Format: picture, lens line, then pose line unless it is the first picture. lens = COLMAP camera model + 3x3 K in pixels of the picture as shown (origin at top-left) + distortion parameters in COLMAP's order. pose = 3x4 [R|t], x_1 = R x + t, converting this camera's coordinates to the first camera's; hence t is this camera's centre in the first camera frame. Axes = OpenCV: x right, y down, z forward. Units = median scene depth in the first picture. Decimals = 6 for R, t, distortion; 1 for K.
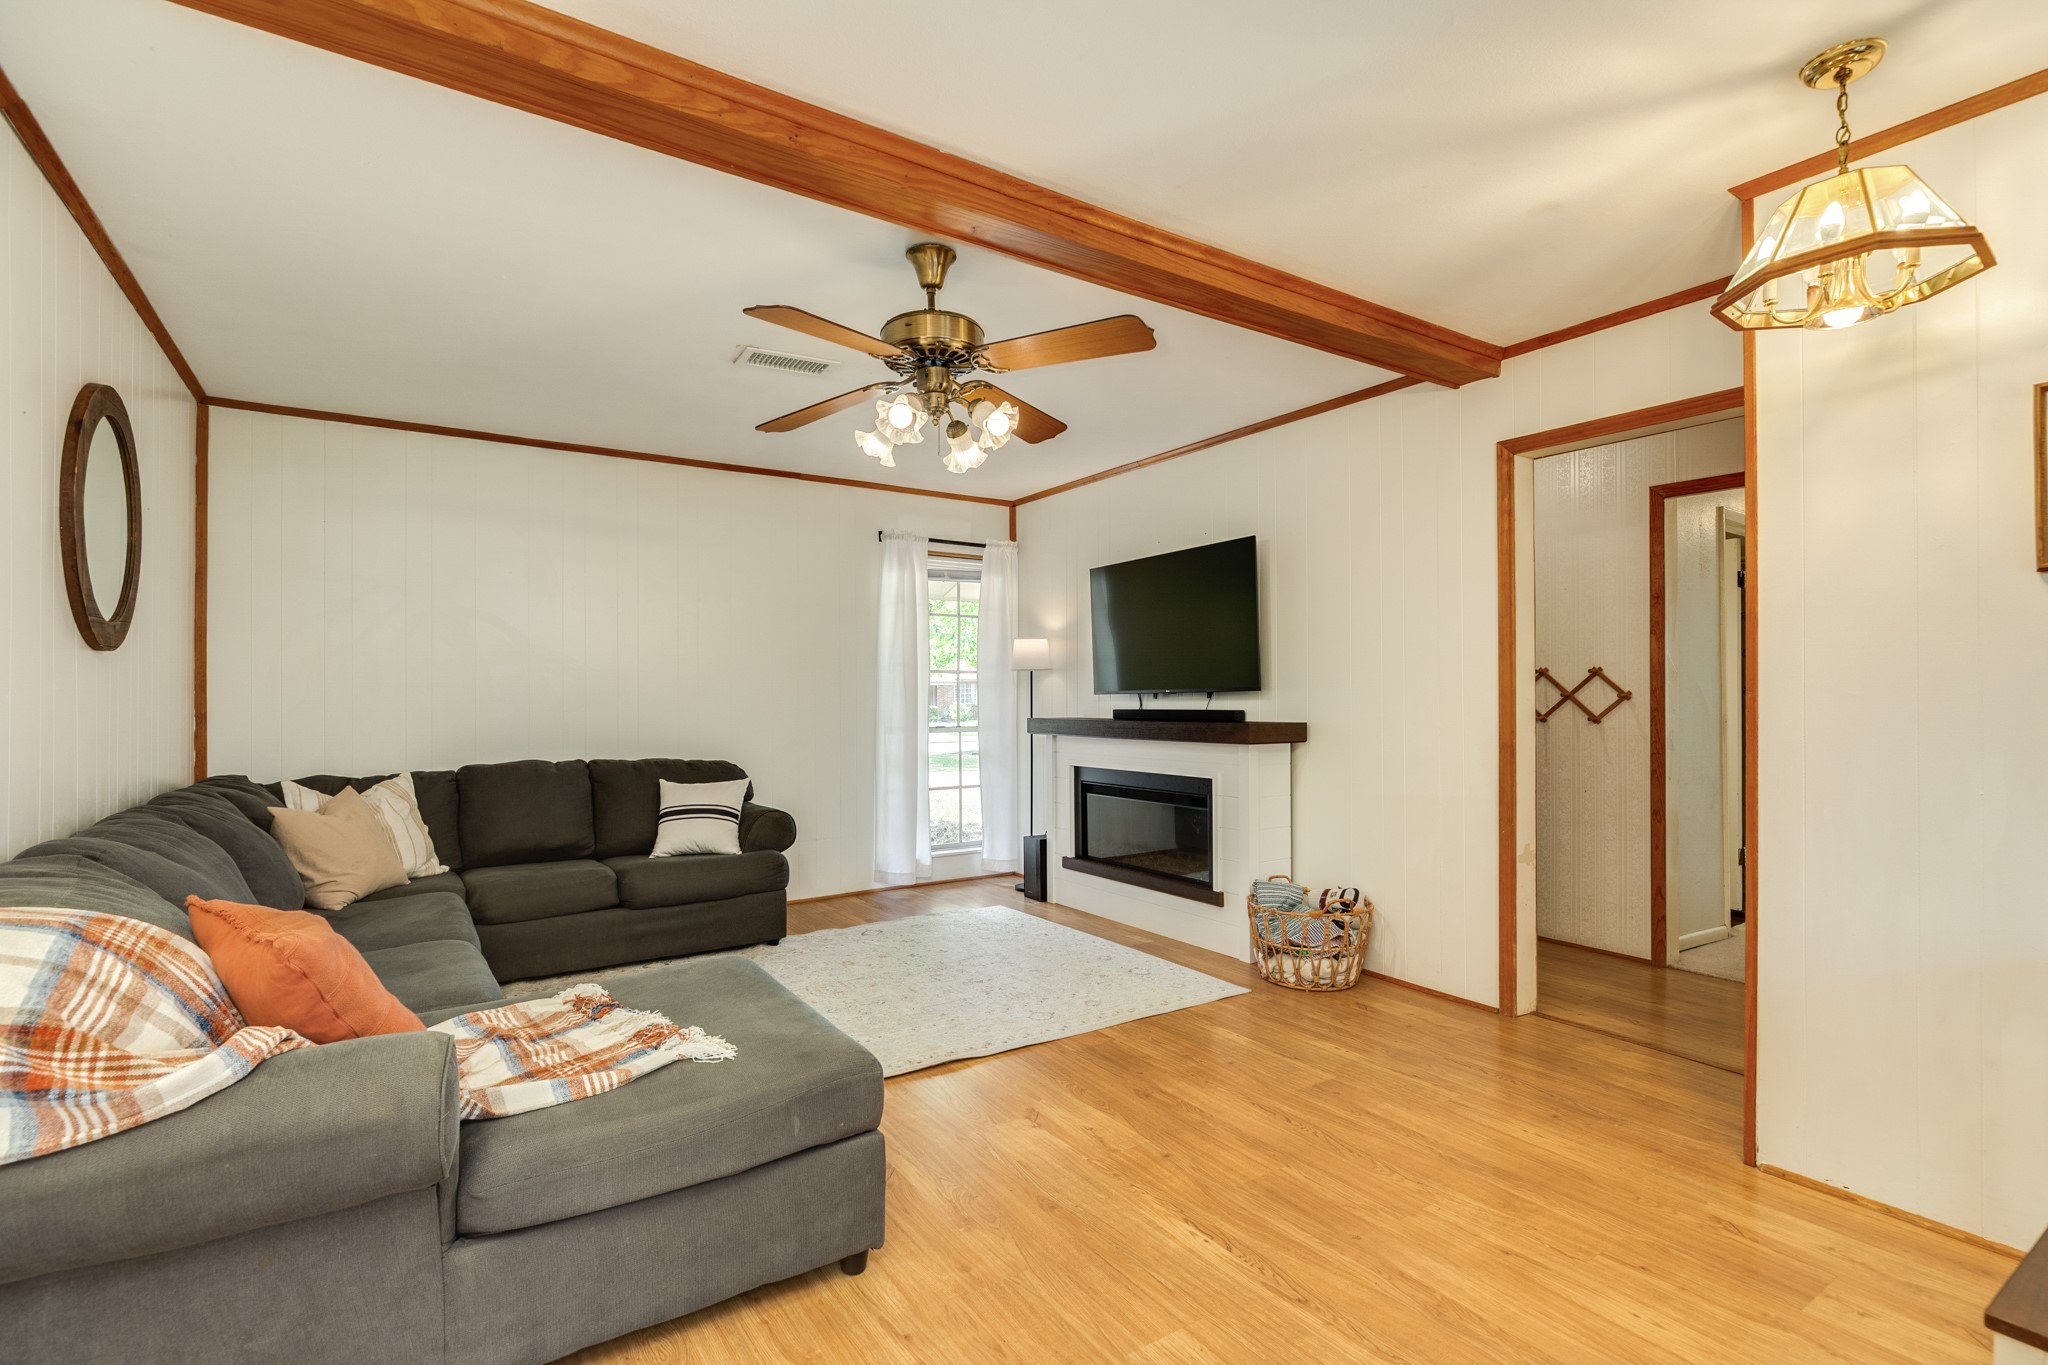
lens RADIAL K [[949.9, 0, 1022.2], [0, 949.9, 690.7], [0, 0, 1]] dist [0.001106, -0.000162]
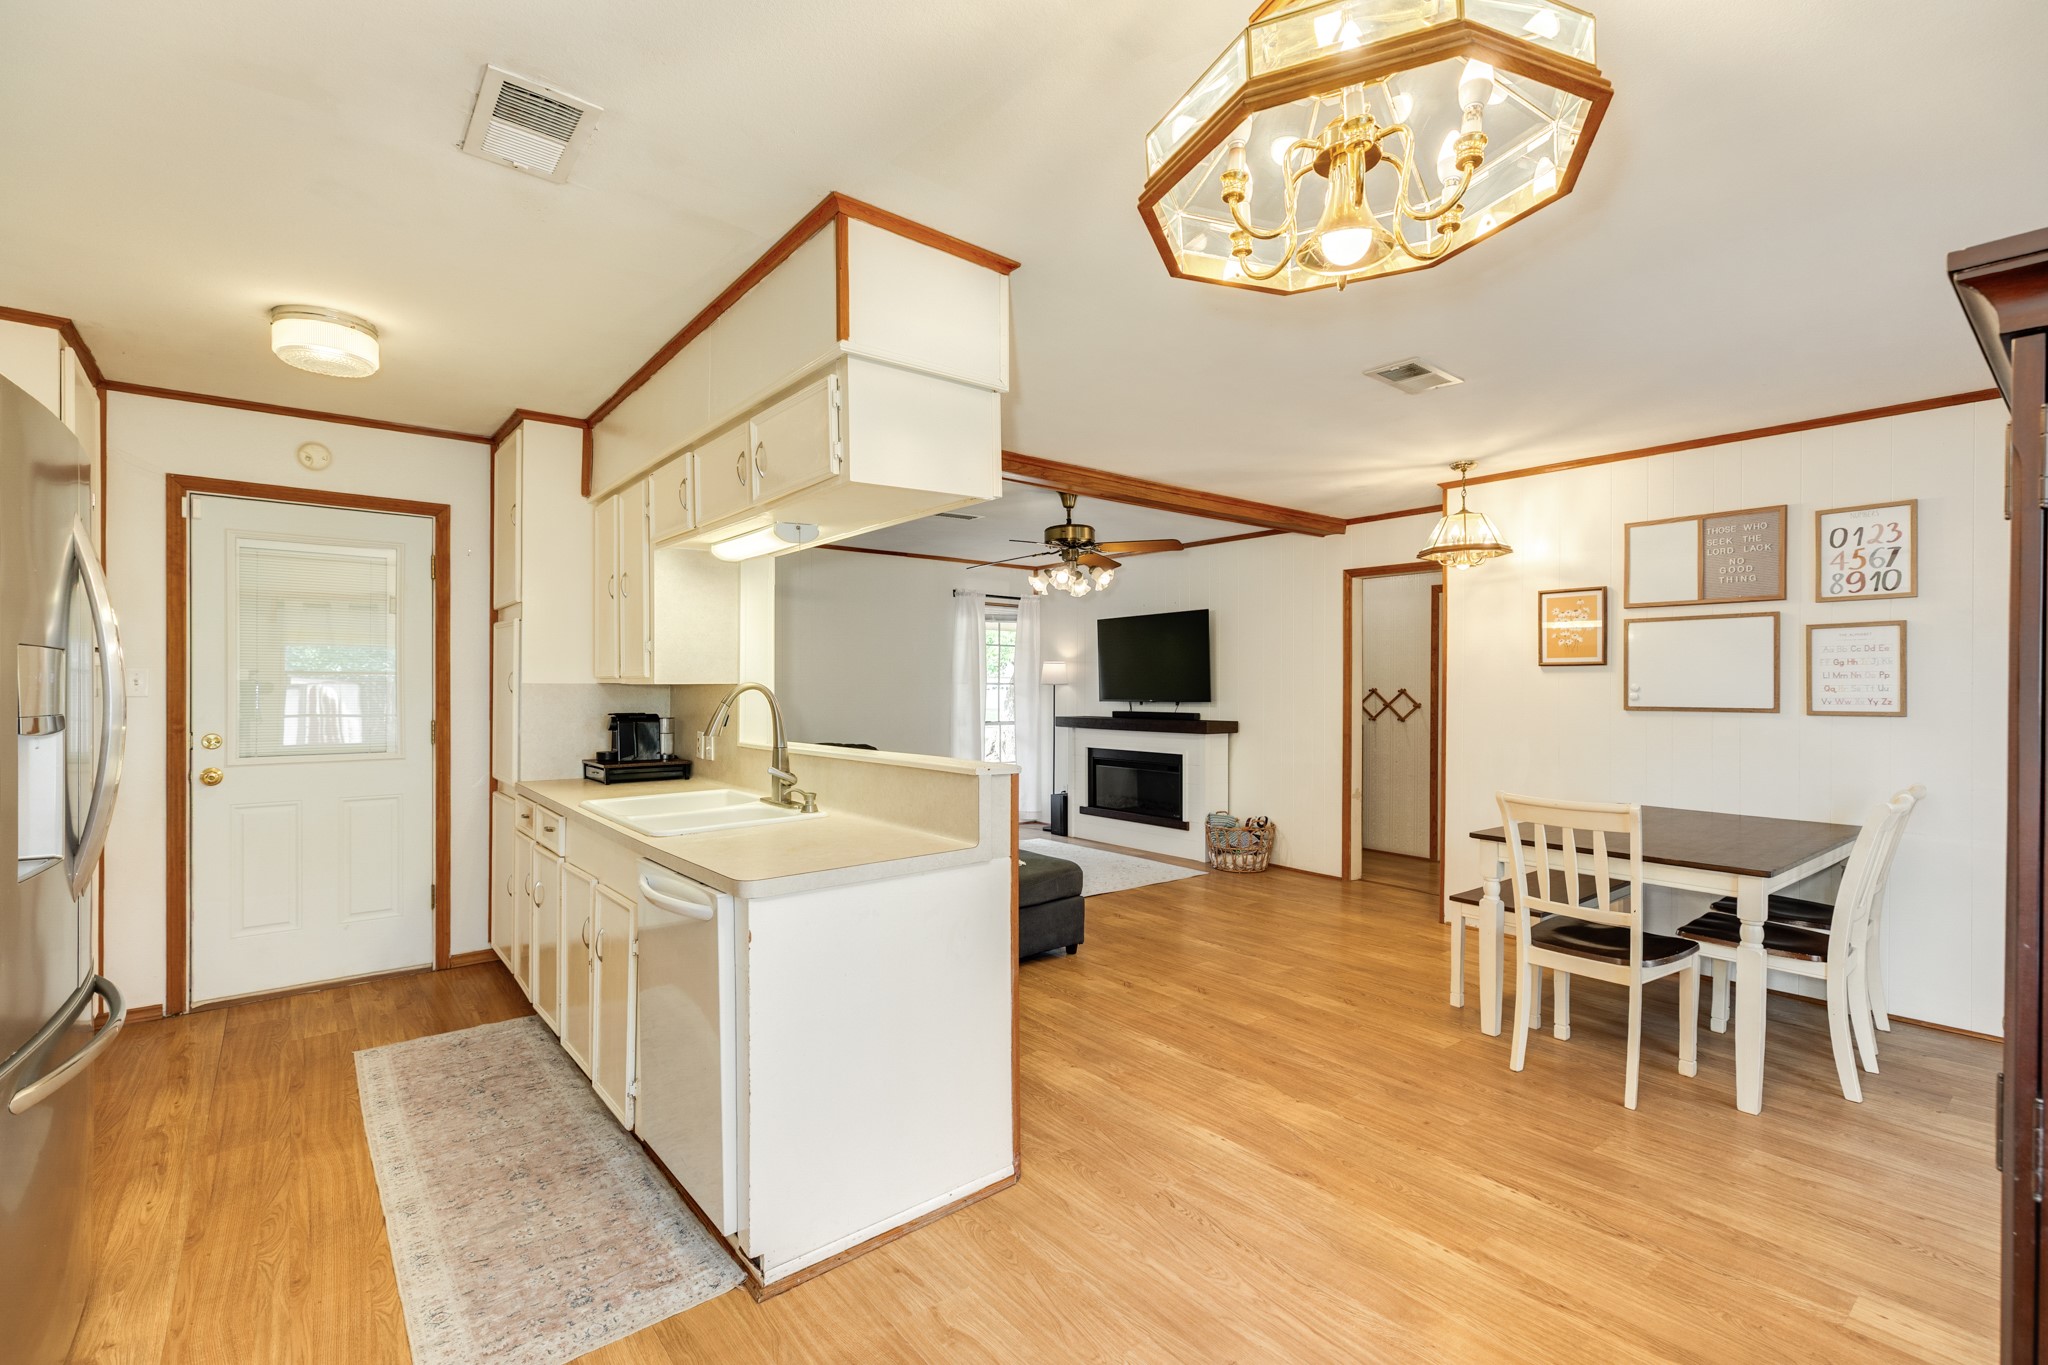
lens RADIAL K [[903.3, 0, 1027.5], [0, 903.3, 686.9], [0, 0, 1]] dist [-0.000226, 0.000031]
pose [[0.995347, 0.005100, 0.096222, -0.249953], [-0.005802, 0.999959, 0.007017, -0.040070], [-0.096182, -0.007543, 0.995335, -0.617968]]
